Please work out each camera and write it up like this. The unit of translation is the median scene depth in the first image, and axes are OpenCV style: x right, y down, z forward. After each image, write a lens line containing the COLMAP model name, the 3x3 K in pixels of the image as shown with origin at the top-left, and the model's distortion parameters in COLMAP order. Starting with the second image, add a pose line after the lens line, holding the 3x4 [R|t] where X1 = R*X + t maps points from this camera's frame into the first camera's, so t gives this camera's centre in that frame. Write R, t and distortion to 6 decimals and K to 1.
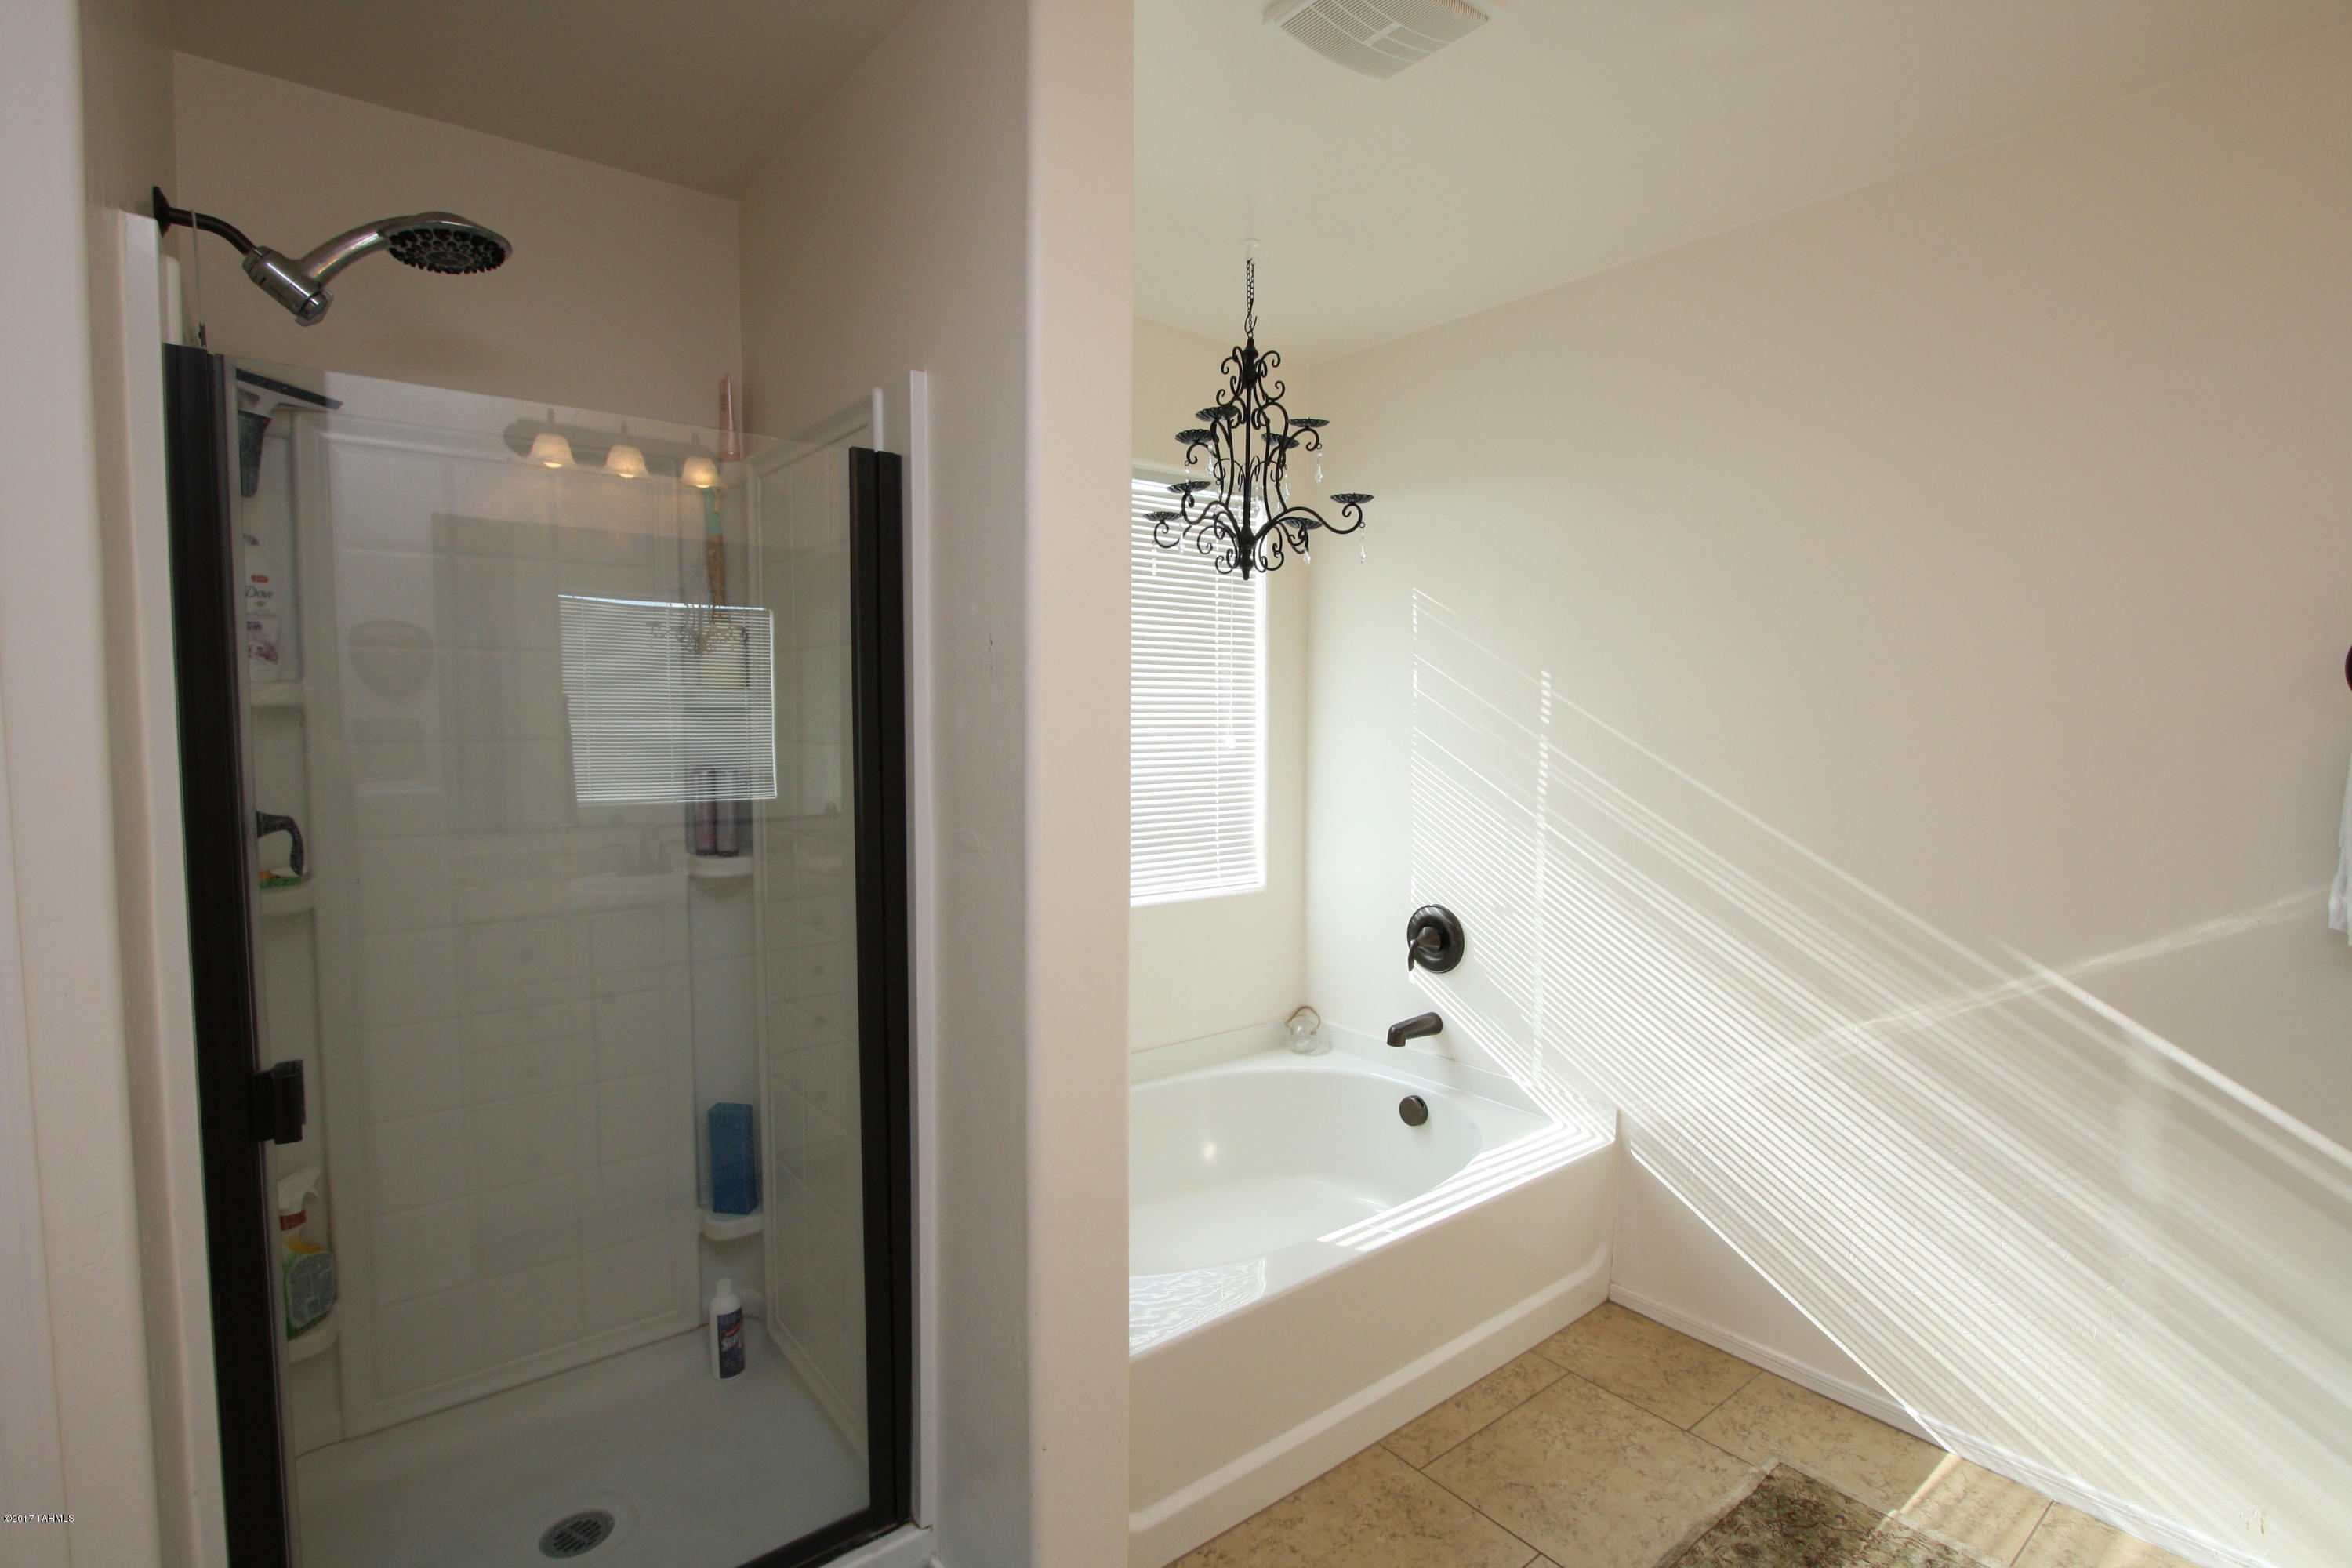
lens RADIAL K [[1099.0, 0, 1166.3], [0, 1099.0, 777.1], [0, 0, 1]] dist [-0.020626, 0.002704]
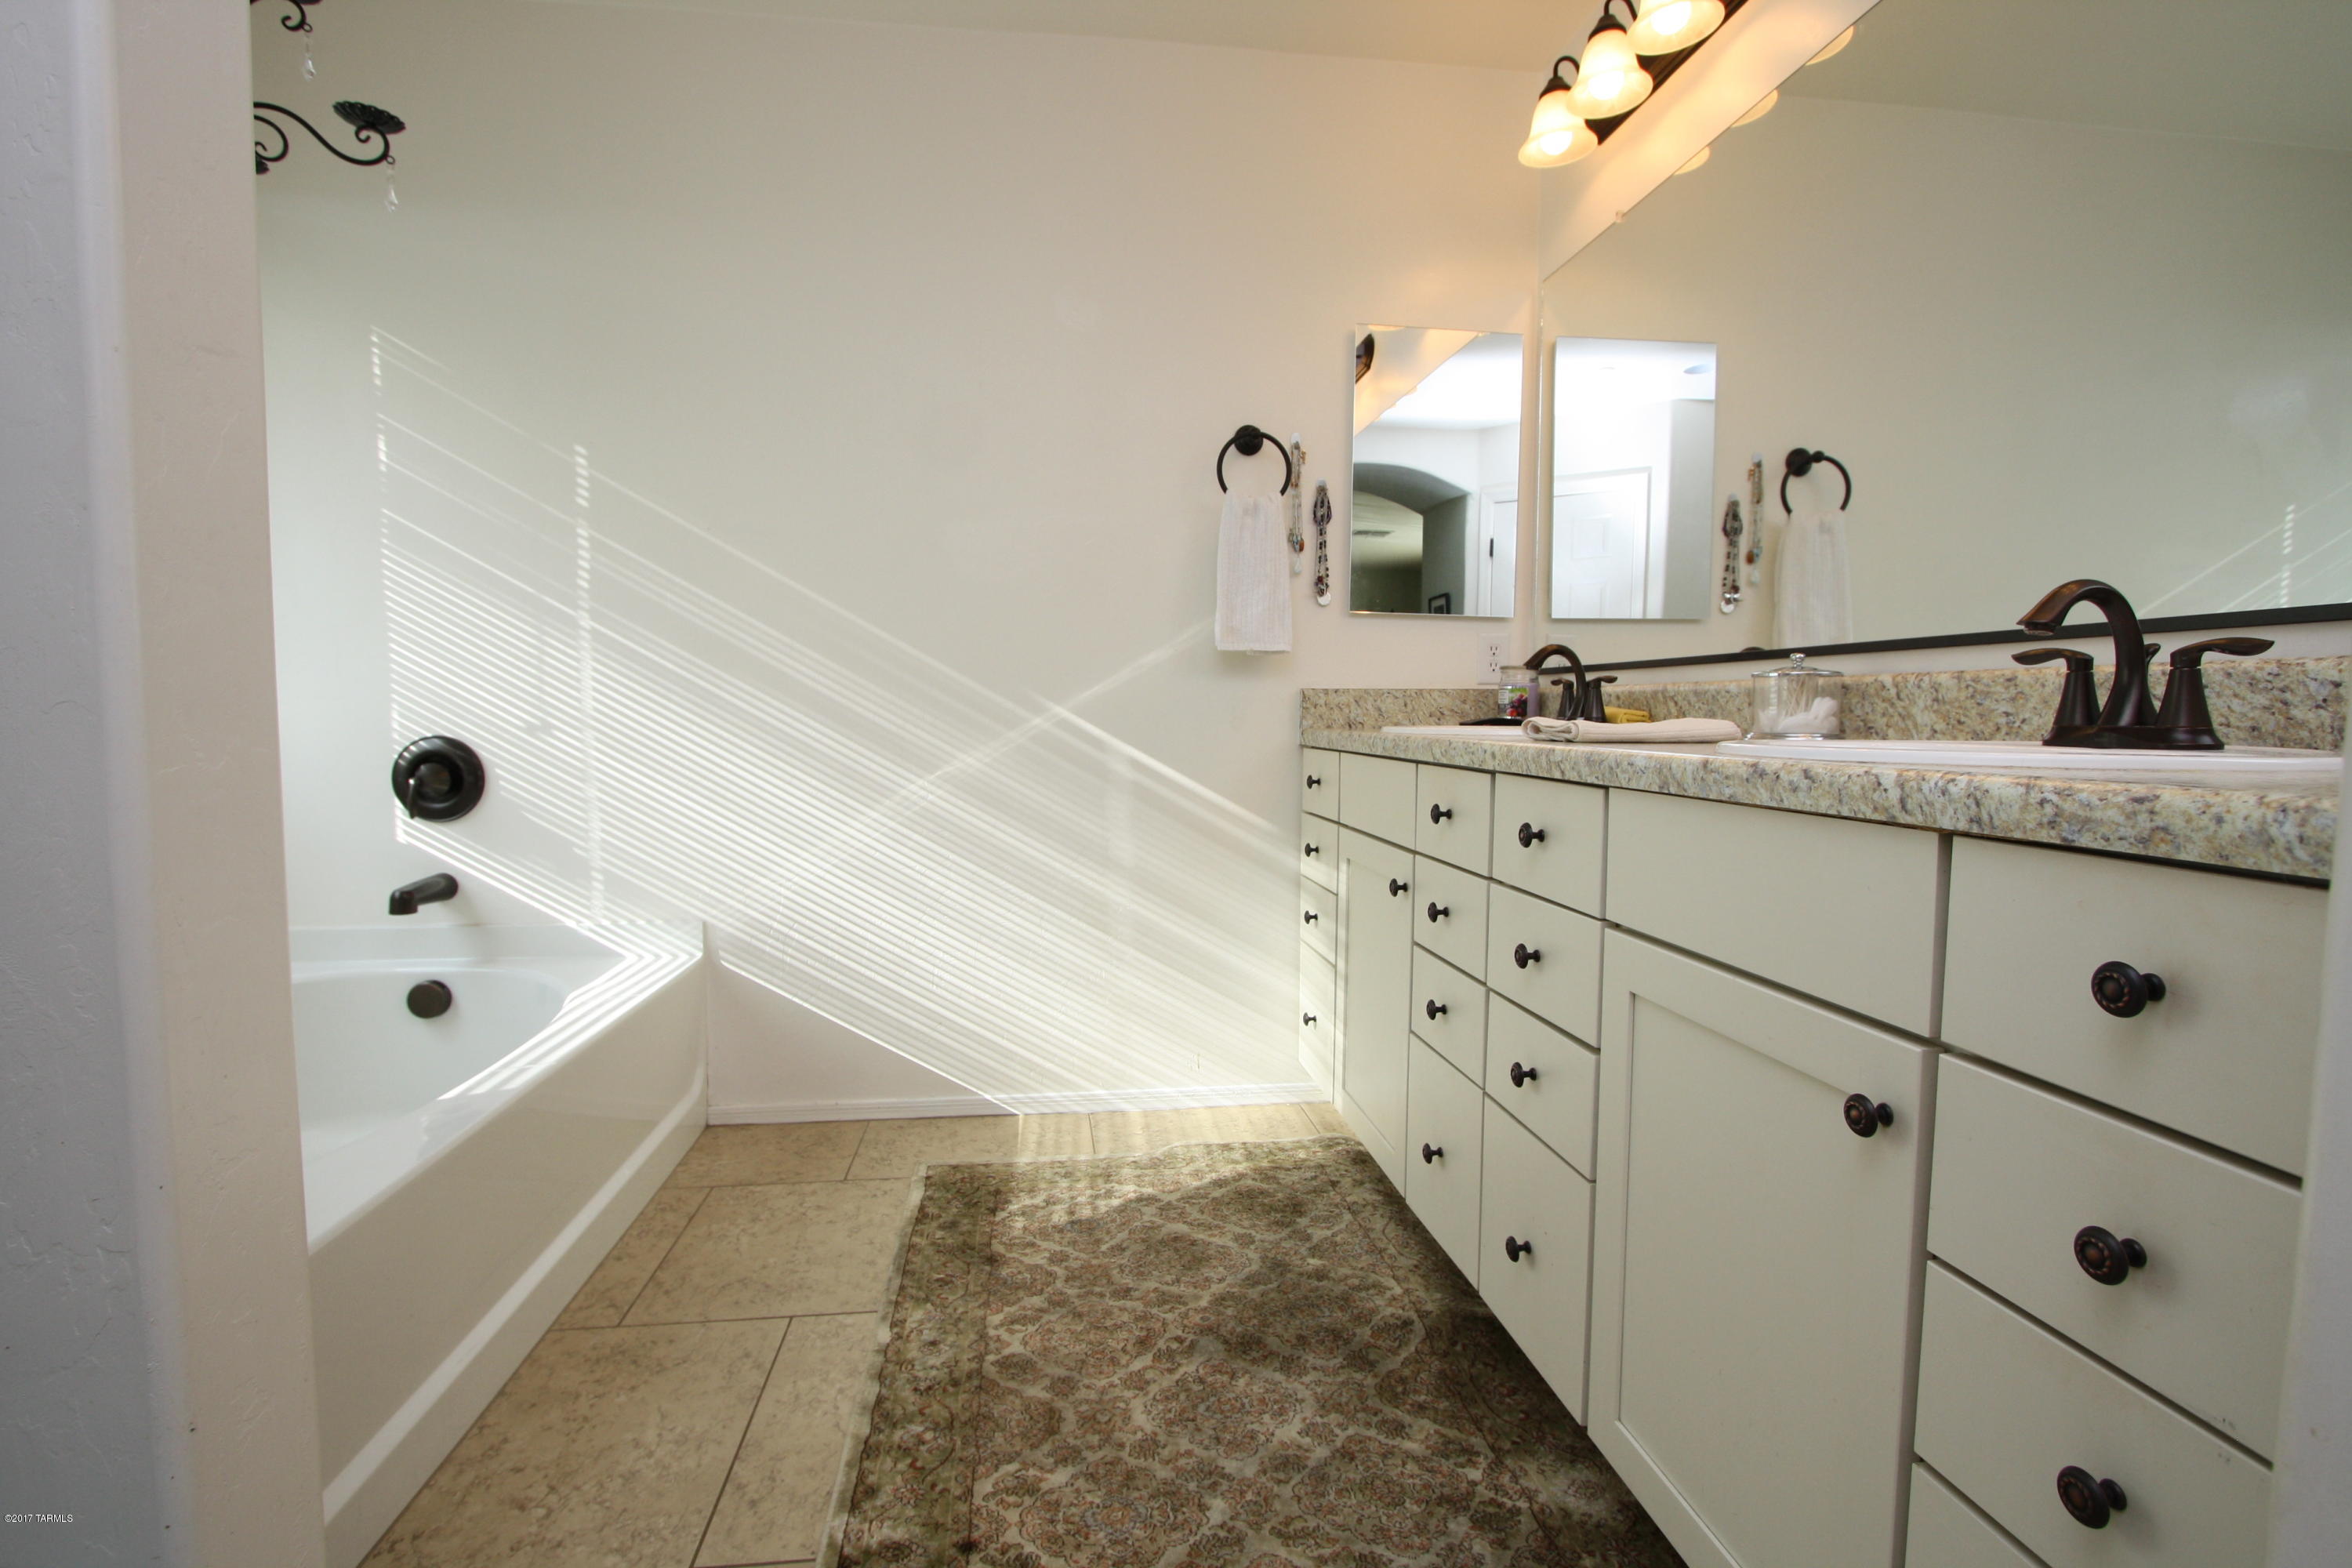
lens RADIAL K [[1099.0, 0, 1166.3], [0, 1099.0, 777.1], [0, 0, 1]] dist [-0.020626, 0.002704]
pose [[0.520316, -0.056946, 0.852073, -0.199021], [0.054675, 0.997949, 0.033308, 0.194977], [-0.852222, 0.029257, 0.522362, 0.186657]]
